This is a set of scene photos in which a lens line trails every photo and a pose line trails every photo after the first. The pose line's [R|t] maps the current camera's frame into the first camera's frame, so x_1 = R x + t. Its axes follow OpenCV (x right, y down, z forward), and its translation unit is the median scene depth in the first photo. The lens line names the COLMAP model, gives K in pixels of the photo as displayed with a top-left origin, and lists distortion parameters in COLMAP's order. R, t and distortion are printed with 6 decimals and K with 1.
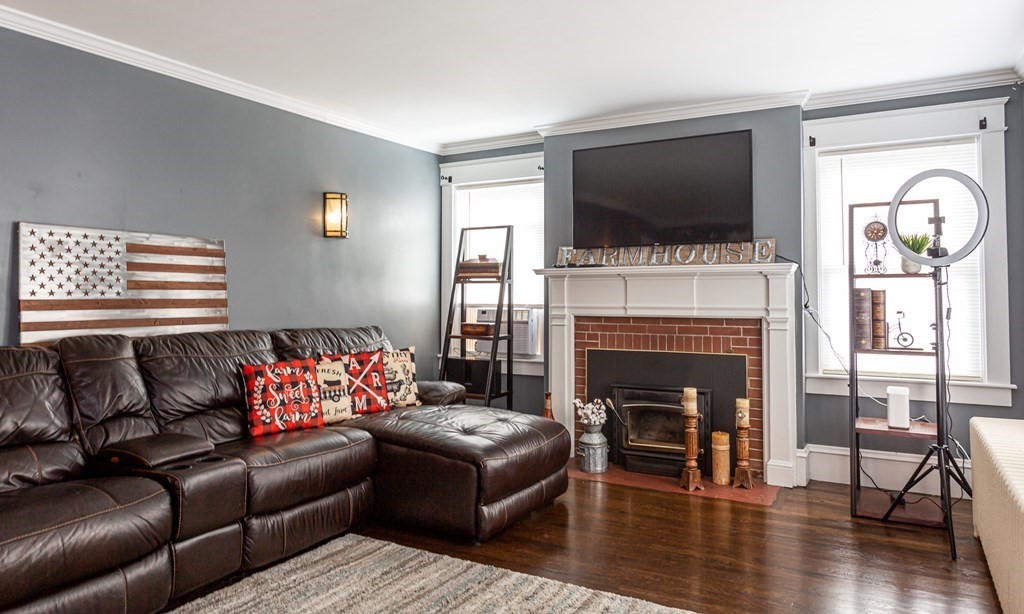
lens RADIAL K [[688.1, 0, 510.3], [0, 688.1, 268.6], [0, 0, 1]] dist [-0.026058, 0.045785]
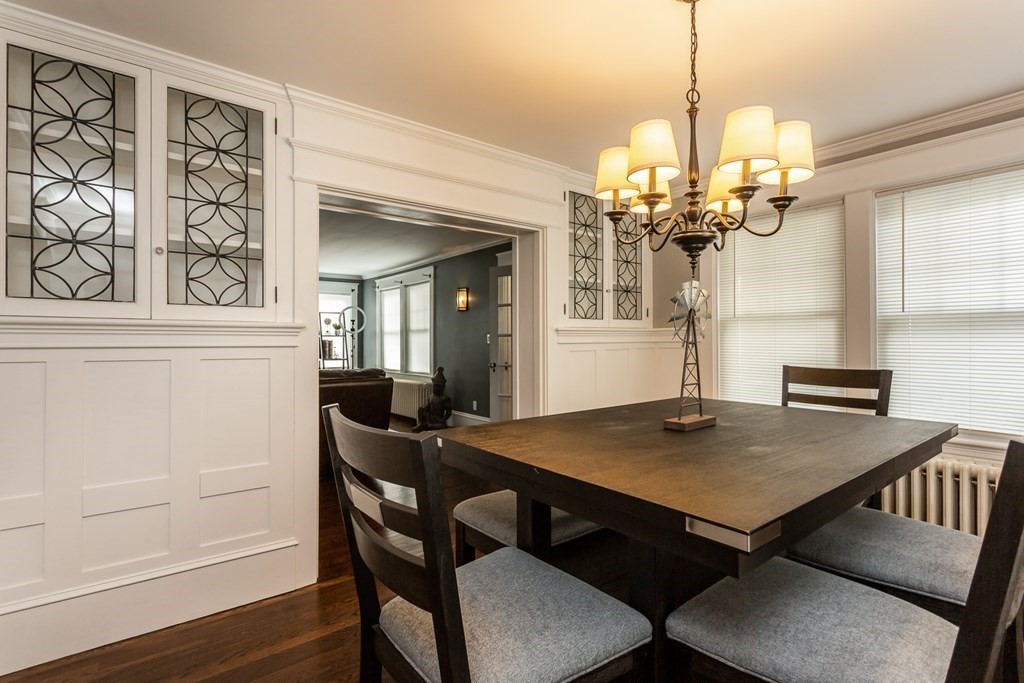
lens RADIAL K [[488.2, 0, 509.7], [0, 488.2, 344.3], [0, 0, 1]] dist [0.000432, -0.000303]
pose [[0.381987, -0.003123, 0.924162, -1.101883], [-0.030918, 0.999391, 0.016156, -0.011315], [-0.923650, -0.034745, 0.381658, -0.557327]]
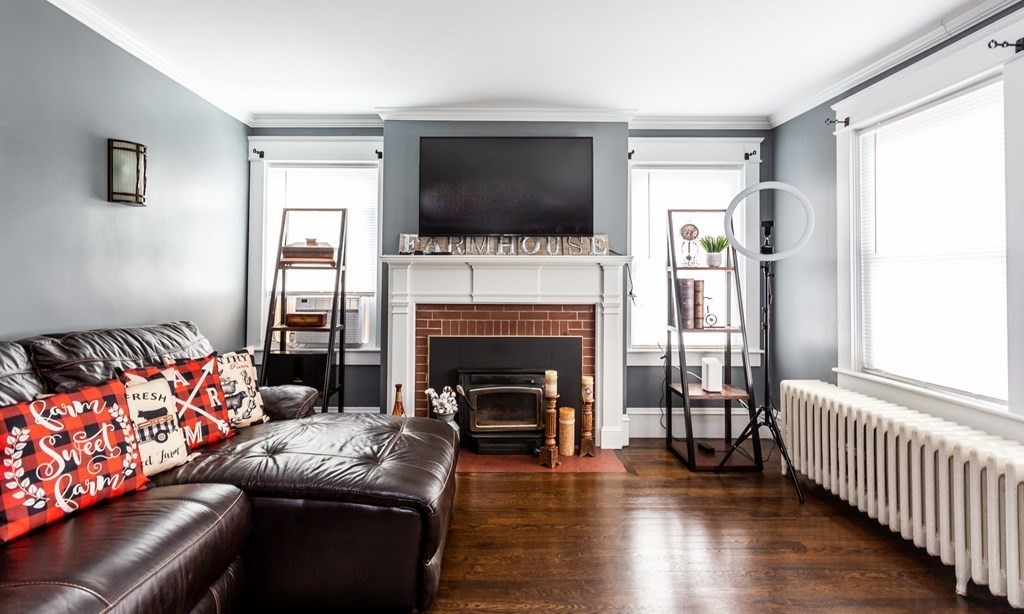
lens RADIAL K [[487.9, 0, 494.1], [0, 487.9, 272.8], [0, 0, 1]] dist [-0.002027, 0.000117]
pose [[0.865292, 0.014204, 0.501067, -0.191876], [-0.023579, 0.999645, 0.012382, 0.014568], [-0.500713, -0.022529, 0.865320, 0.387947]]
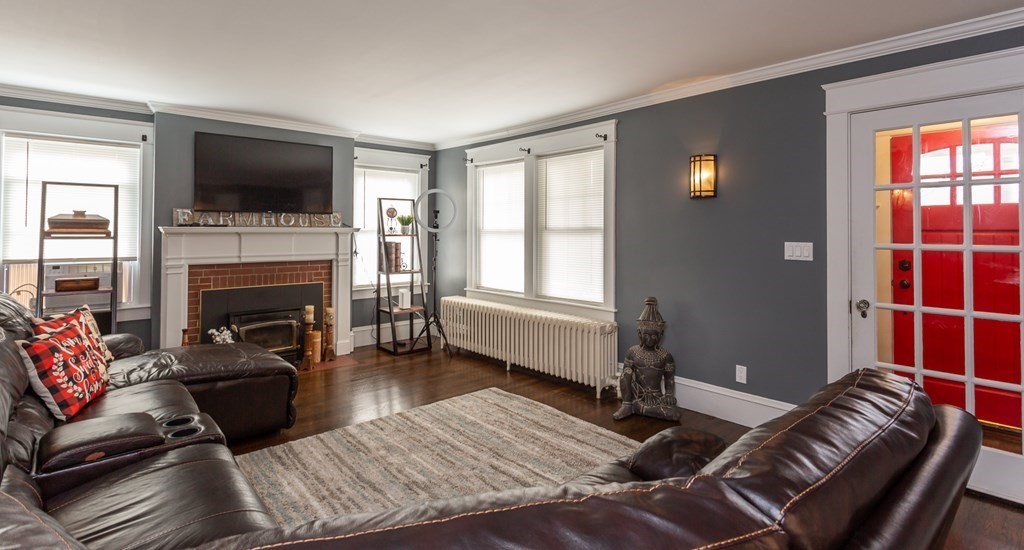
lens RADIAL K [[498.9, 0, 510.1], [0, 498.9, 227.5], [0, 0, 1]] dist [0.017036, 0.000127]
pose [[0.324326, 0.010984, 0.945881, -0.669611], [-0.035736, 0.999361, 0.000648, -0.023185], [-0.945270, -0.034012, 0.324512, 0.192287]]
